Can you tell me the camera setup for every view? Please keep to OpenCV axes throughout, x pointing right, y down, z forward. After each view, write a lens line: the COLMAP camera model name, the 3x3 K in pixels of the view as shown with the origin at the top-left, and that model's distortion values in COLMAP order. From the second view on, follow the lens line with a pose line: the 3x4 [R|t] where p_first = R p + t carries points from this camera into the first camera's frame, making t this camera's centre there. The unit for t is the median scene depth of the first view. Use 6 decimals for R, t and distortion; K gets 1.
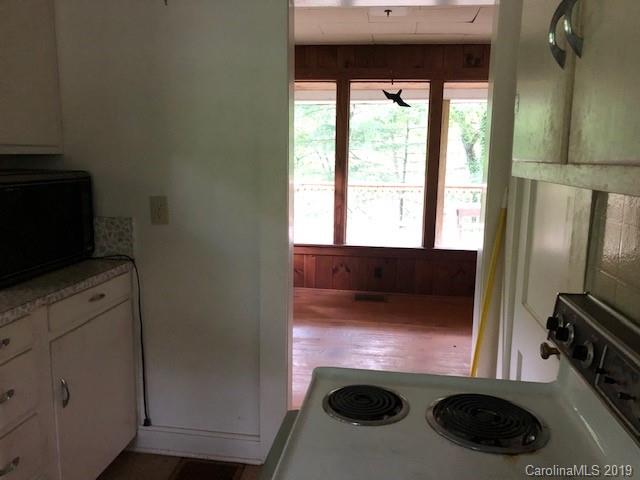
lens RADIAL K [[527.1, 0, 318.5], [0, 527.1, 241.4], [0, 0, 1]] dist [0.052224, -0.045536]
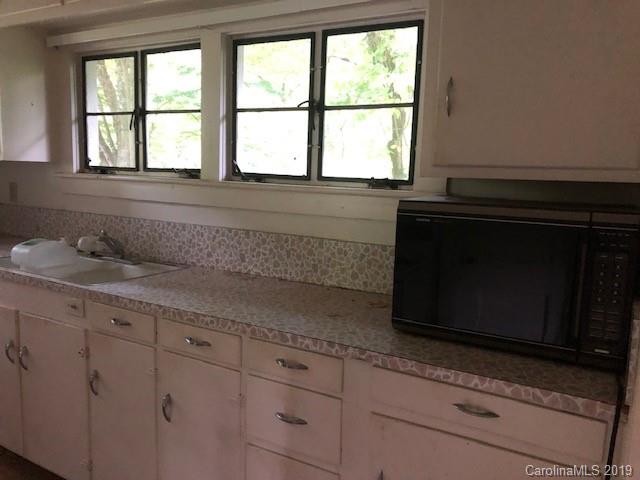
lens RADIAL K [[527.1, 0, 325.2], [0, 527.1, 242.8], [0, 0, 1]] dist [0.052224, -0.045536]
pose [[-0.371845, 0.102370, -0.922633, 0.167394], [-0.189717, 0.964543, 0.183481, -0.140809], [0.908702, 0.243265, -0.339239, 0.892023]]
